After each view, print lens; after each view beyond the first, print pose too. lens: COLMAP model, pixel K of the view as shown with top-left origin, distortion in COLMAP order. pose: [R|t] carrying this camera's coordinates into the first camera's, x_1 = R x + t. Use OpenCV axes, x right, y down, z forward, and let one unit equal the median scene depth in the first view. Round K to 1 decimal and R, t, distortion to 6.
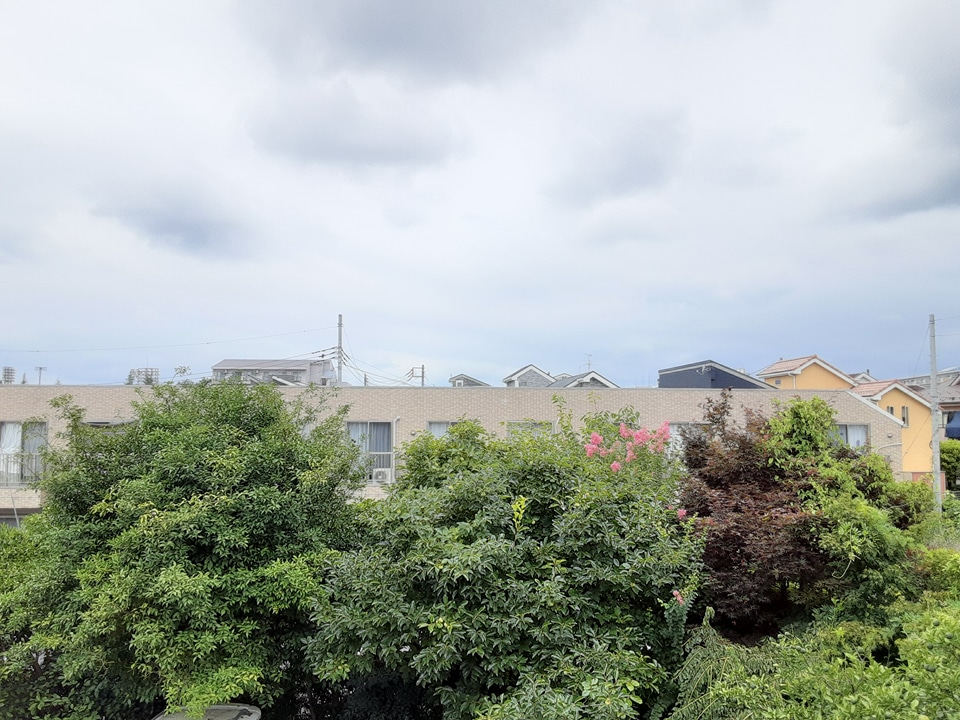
lens RADIAL K [[776.2, 0, 475.1], [0, 776.2, 371.4], [0, 0, 1]] dist [0.127445, -0.190005]
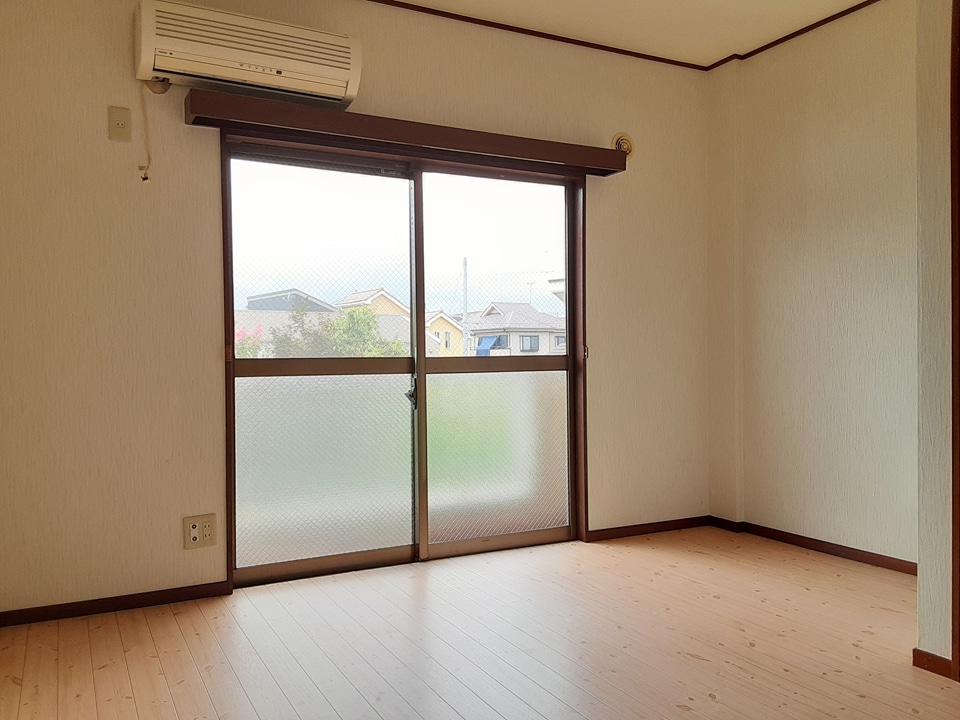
lens RADIAL K [[776.2, 0, 475.1], [0, 776.2, 371.4], [0, 0, 1]] dist [0.127445, -0.190005]
pose [[0.869124, -0.017775, 0.494275, -0.025167], [-0.025022, 0.996494, 0.079832, 0.008176], [-0.493961, -0.081752, 0.865632, -0.086171]]
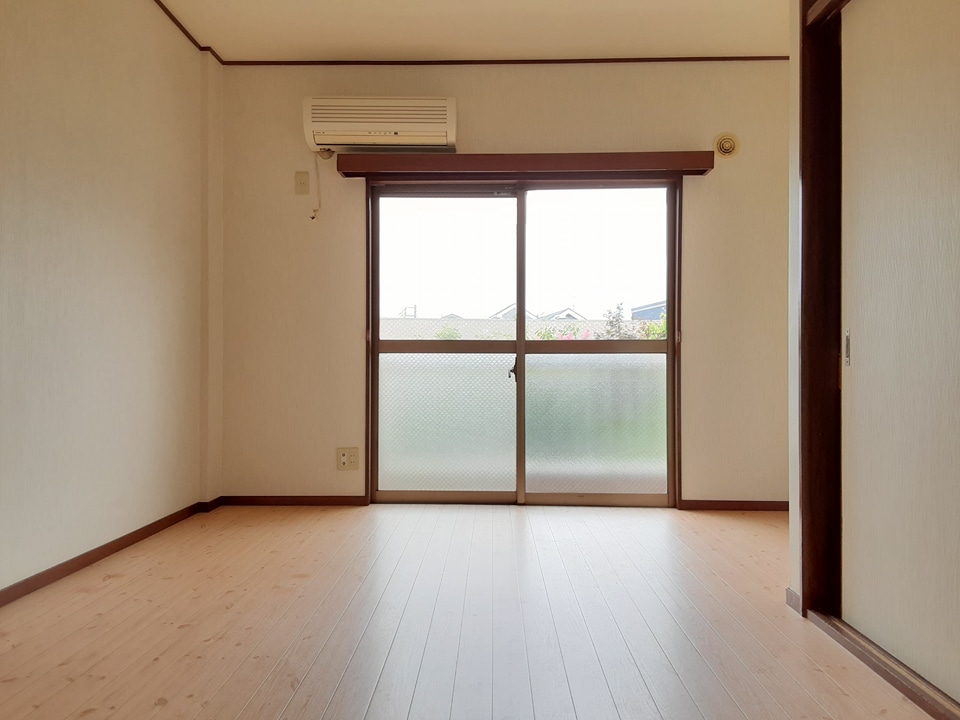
lens RADIAL K [[776.2, 0, 475.1], [0, 776.2, 371.4], [0, 0, 1]] dist [0.127445, -0.190005]
pose [[0.999938, 0.002331, 0.010892, 0.005502], [-0.003106, 0.997418, 0.071746, 0.010340], [-0.010697, -0.071775, 0.997363, -0.115824]]
